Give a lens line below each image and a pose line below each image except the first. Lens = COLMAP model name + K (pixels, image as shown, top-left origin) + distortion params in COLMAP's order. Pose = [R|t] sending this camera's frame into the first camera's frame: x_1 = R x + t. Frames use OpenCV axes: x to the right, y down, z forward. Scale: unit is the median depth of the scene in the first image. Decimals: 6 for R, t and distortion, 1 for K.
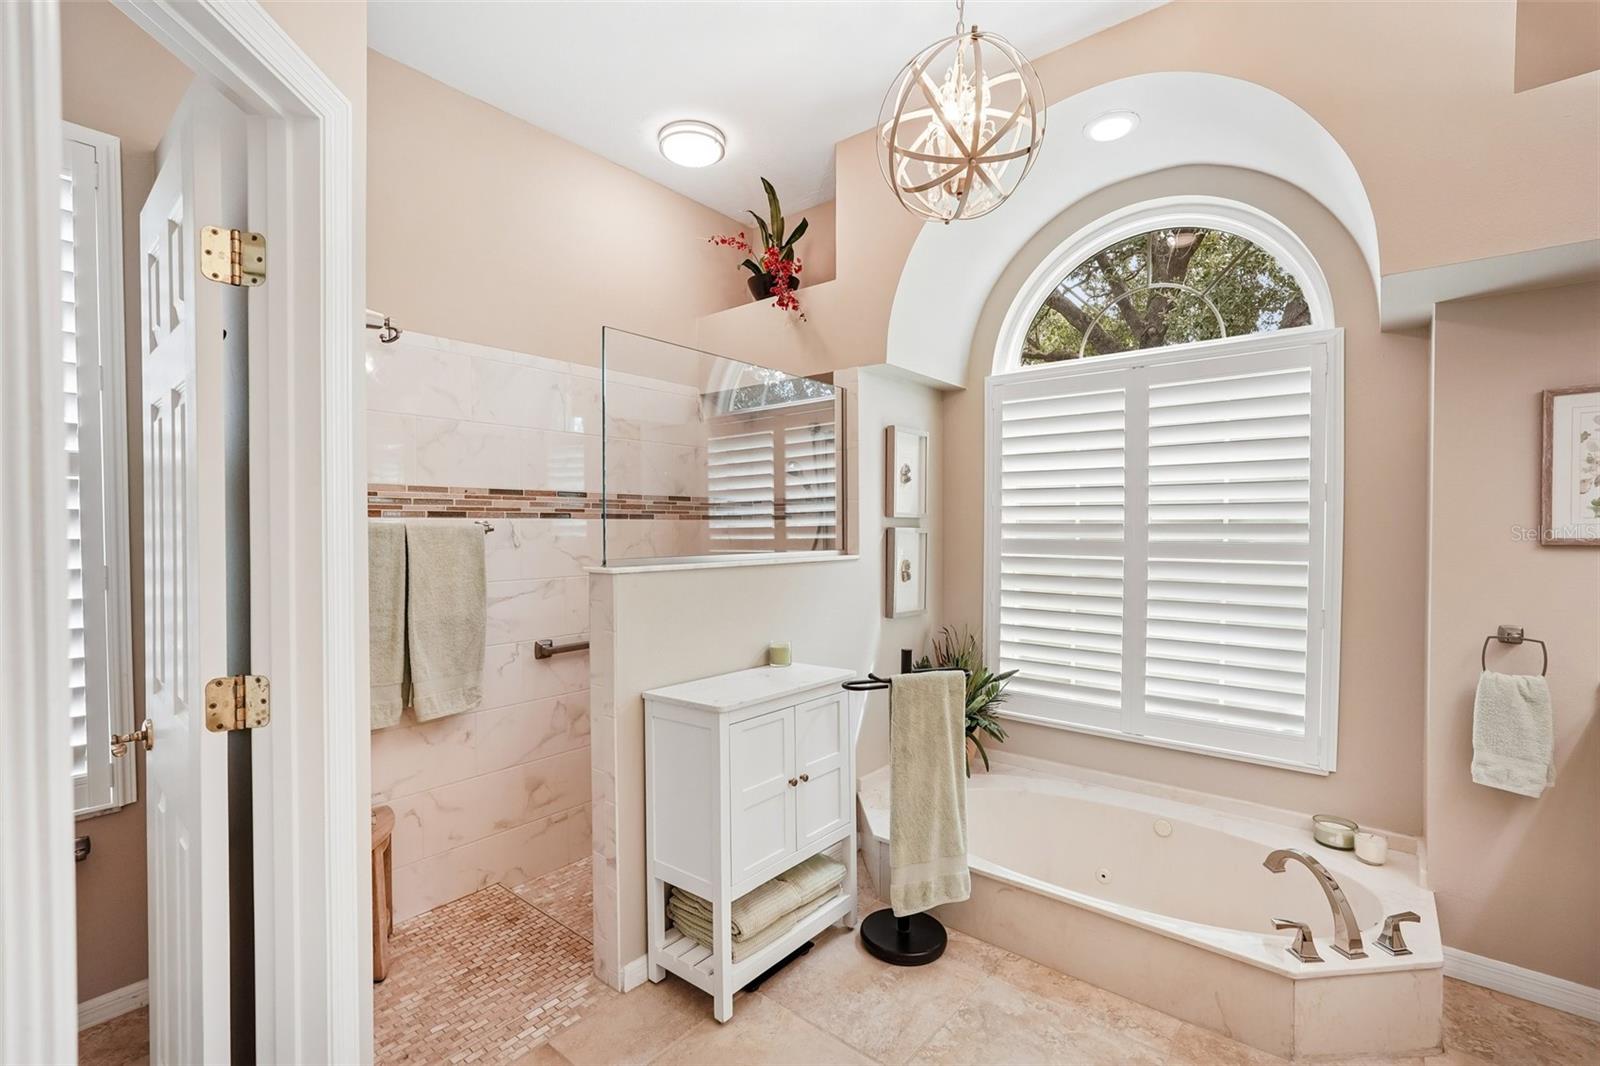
lens RADIAL K [[703.9, 0, 801.3], [0, 703.9, 536.8], [0, 0, 1]] dist [-0.015824, 0.007455]
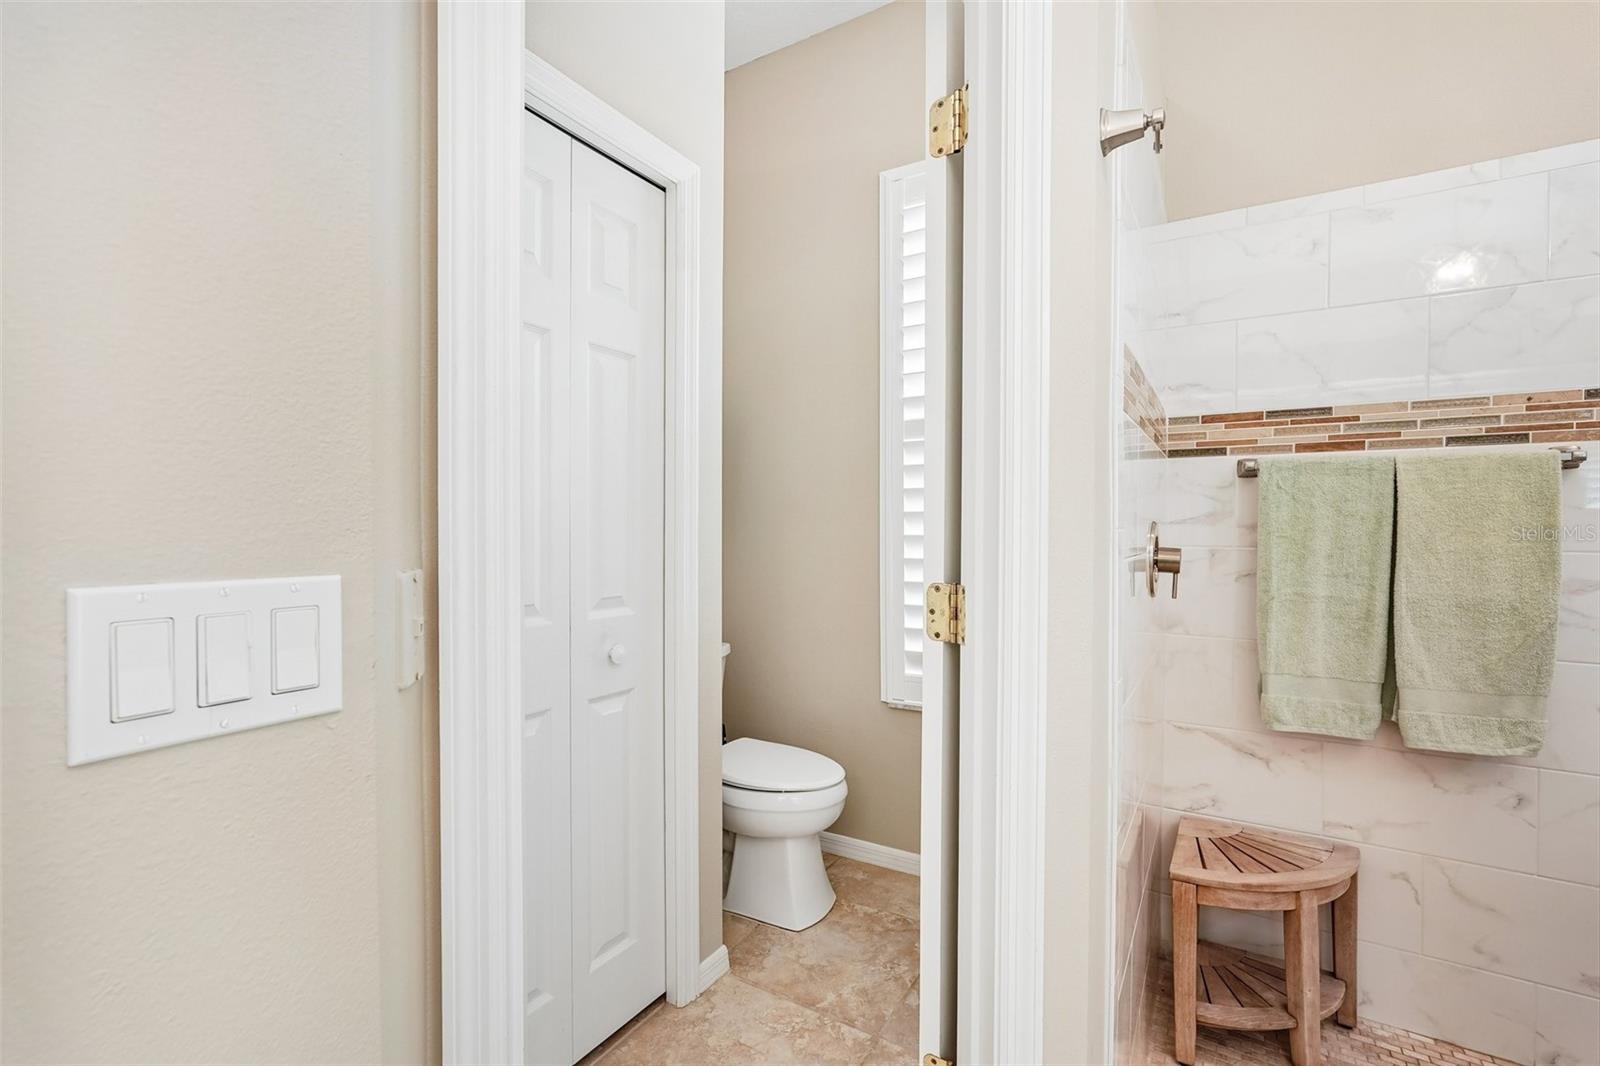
lens RADIAL K [[703.9, 0, 801.3], [0, 703.9, 536.8], [0, 0, 1]] dist [-0.015824, 0.007455]
pose [[0.145762, 0.016723, -0.989178, 0.031078], [-0.015897, 0.999768, 0.014560, 0.058799], [0.989192, 0.013603, 0.145994, 0.308559]]
